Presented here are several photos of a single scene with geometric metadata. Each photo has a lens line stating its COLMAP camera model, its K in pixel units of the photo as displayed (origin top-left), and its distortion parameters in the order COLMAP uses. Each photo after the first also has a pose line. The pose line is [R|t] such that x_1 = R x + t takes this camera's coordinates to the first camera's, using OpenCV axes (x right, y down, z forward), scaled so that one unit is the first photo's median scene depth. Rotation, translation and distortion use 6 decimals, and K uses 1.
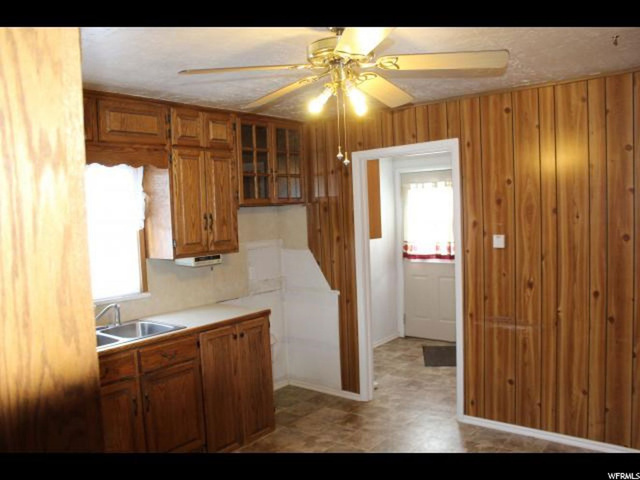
lens RADIAL K [[528.2, 0, 325.5], [0, 528.2, 244.2], [0, 0, 1]] dist [-0.165661, 0.145197]
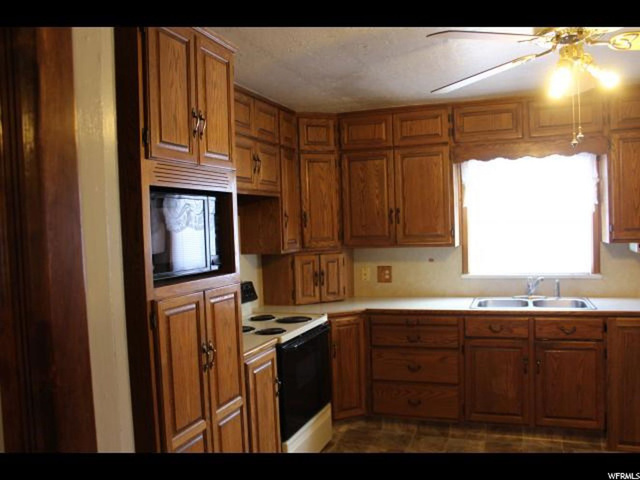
lens RADIAL K [[527.0, 0, 320.0], [0, 527.0, 240.0], [0, 0, 1]] dist [-0.238020, 0.267323]
pose [[0.311057, 0.058139, -0.948611, 0.462985], [-0.036440, 0.998123, 0.049225, -0.004891], [0.949692, 0.019256, 0.312592, 0.159560]]
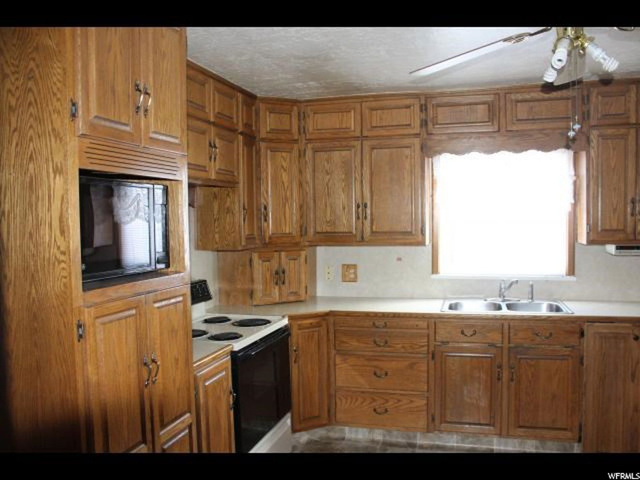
lens RADIAL K [[528.2, 0, 325.5], [0, 528.2, 244.2], [0, 0, 1]] dist [-0.165661, 0.145197]
pose [[0.390990, 0.081398, -0.916788, 0.393978], [-0.058103, 0.996278, 0.063676, -0.004069], [0.918559, 0.028371, 0.394265, 0.179650]]
